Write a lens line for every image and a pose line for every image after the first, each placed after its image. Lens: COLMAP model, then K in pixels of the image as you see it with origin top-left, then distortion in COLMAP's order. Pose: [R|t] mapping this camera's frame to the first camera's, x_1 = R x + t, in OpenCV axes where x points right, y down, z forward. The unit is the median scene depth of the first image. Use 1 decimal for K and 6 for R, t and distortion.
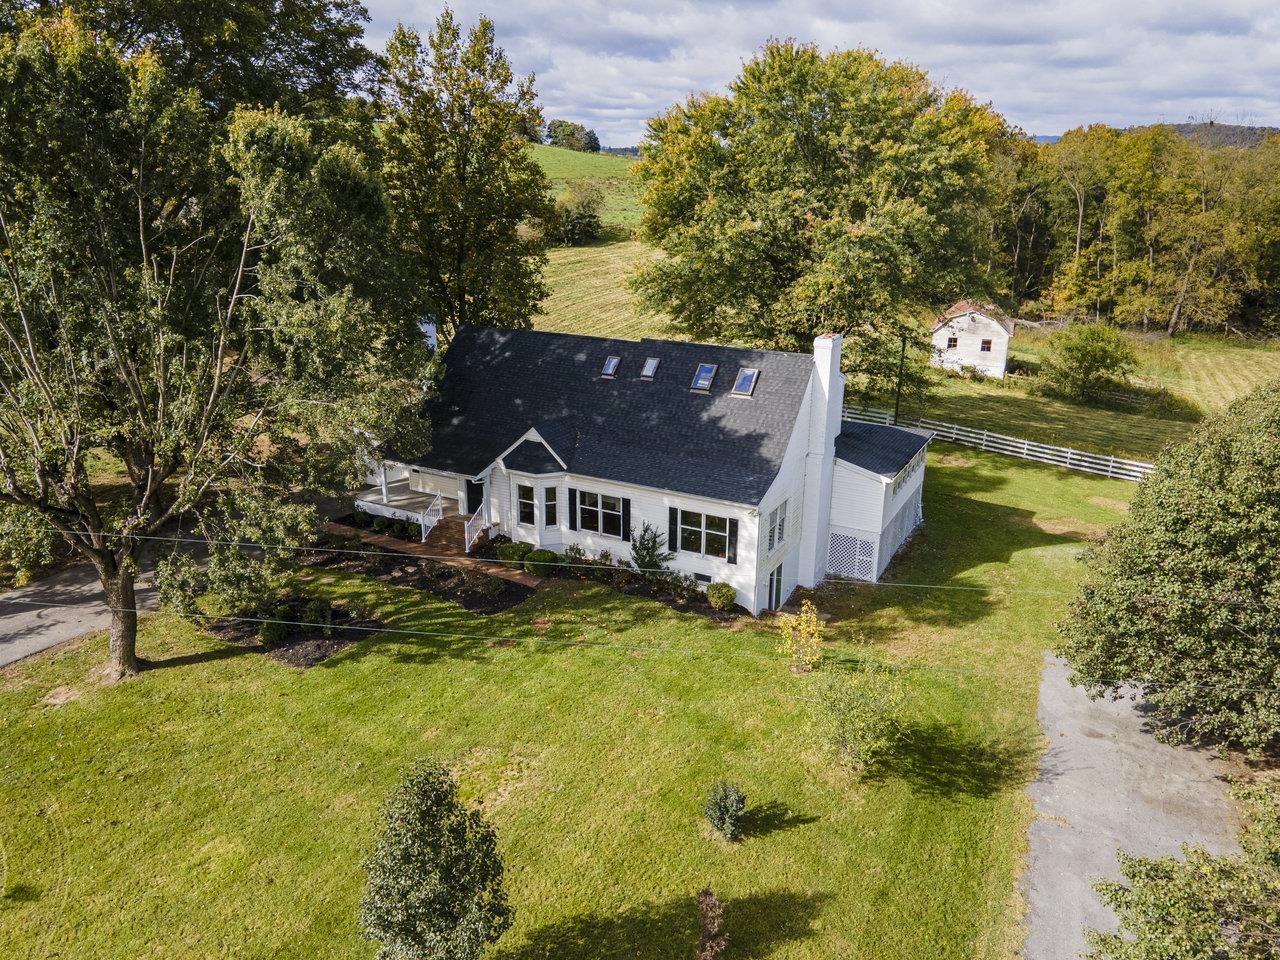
lens RADIAL K [[942.5, 0, 640.0], [0, 942.5, 480.0], [0, 0, 1]] dist [0.041866, 0.003248]
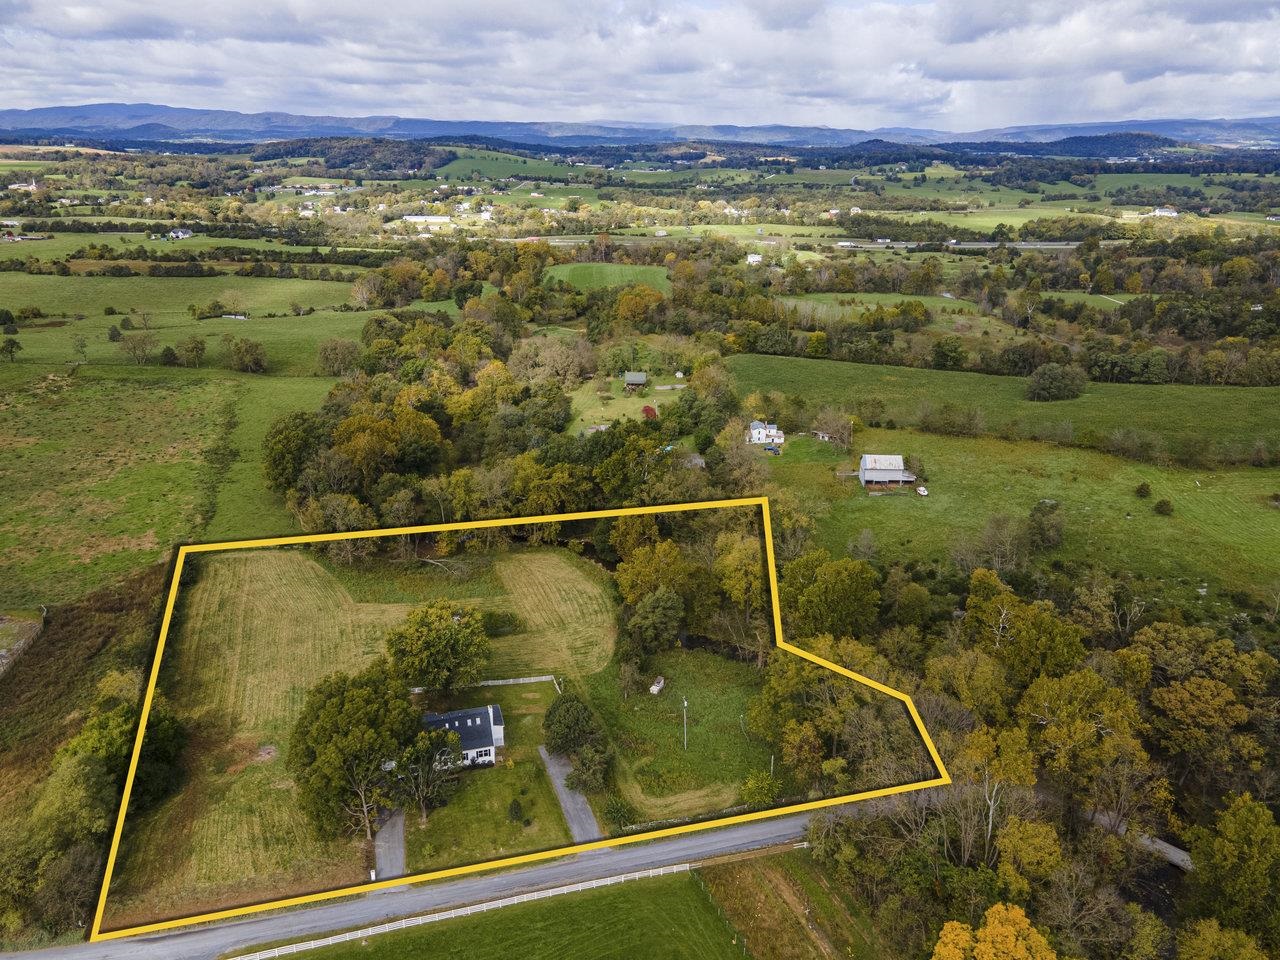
lens RADIAL K [[942.5, 0, 640.0], [0, 942.5, 480.0], [0, 0, 1]] dist [0.041866, 0.003248]
pose [[0.717758, -0.245023, 0.651757, -2.376789], [0.225451, 0.967395, 0.115404, -1.832943], [-0.658783, 0.064107, 0.749596, -3.675423]]
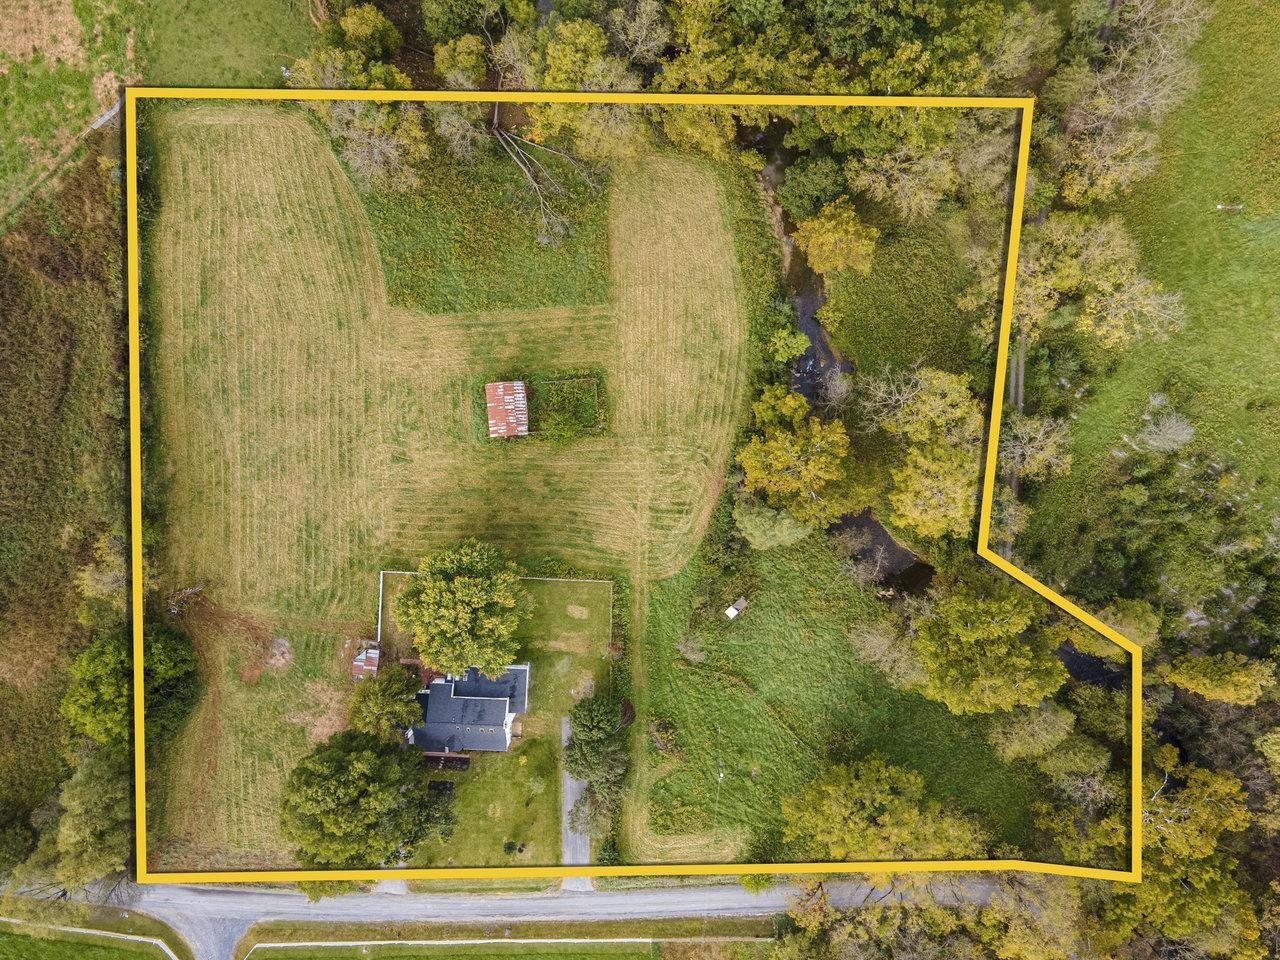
lens RADIAL K [[942.5, 0, 640.0], [0, 942.5, 480.0], [0, 0, 1]] dist [0.041866, 0.003248]
pose [[0.902096, -0.430708, -0.026708, 1.477716], [0.153416, 0.262242, 0.952729, -4.934170], [-0.403344, -0.863550, 0.302645, 0.353894]]
